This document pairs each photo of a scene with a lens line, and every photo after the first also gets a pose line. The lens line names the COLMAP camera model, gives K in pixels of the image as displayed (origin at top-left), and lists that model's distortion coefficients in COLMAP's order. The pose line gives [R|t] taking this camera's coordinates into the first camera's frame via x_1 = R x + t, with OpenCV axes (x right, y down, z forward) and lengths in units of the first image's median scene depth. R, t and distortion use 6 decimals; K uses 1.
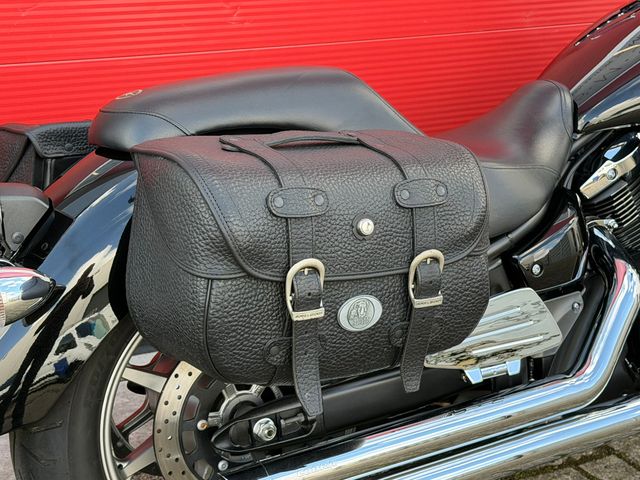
lens RADIAL K [[1198.8, 0, 320.0], [0, 1198.8, 240.0], [0, 0, 1]] dist [0.127871, 0.077490]
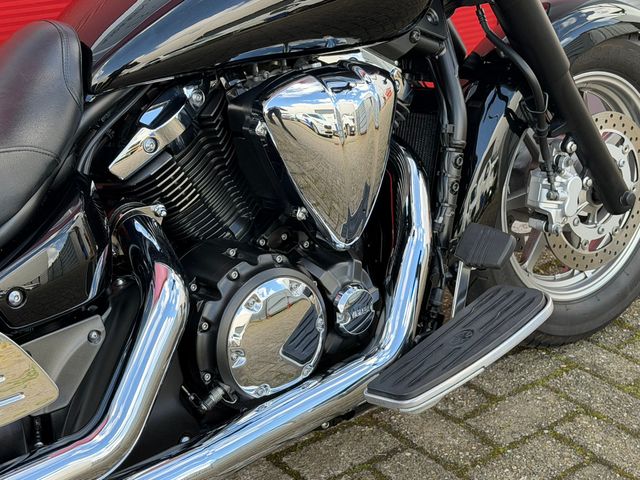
lens RADIAL K [[1207.1, 0, 320.0], [0, 1207.1, 240.0], [0, 0, 1]] dist [0.175195, -0.018241]
pose [[0.979706, -0.082676, 0.182596, 0.242469], [0.071390, 0.995159, 0.067548, -0.047213], [-0.187296, -0.053141, 0.980865, 0.292504]]
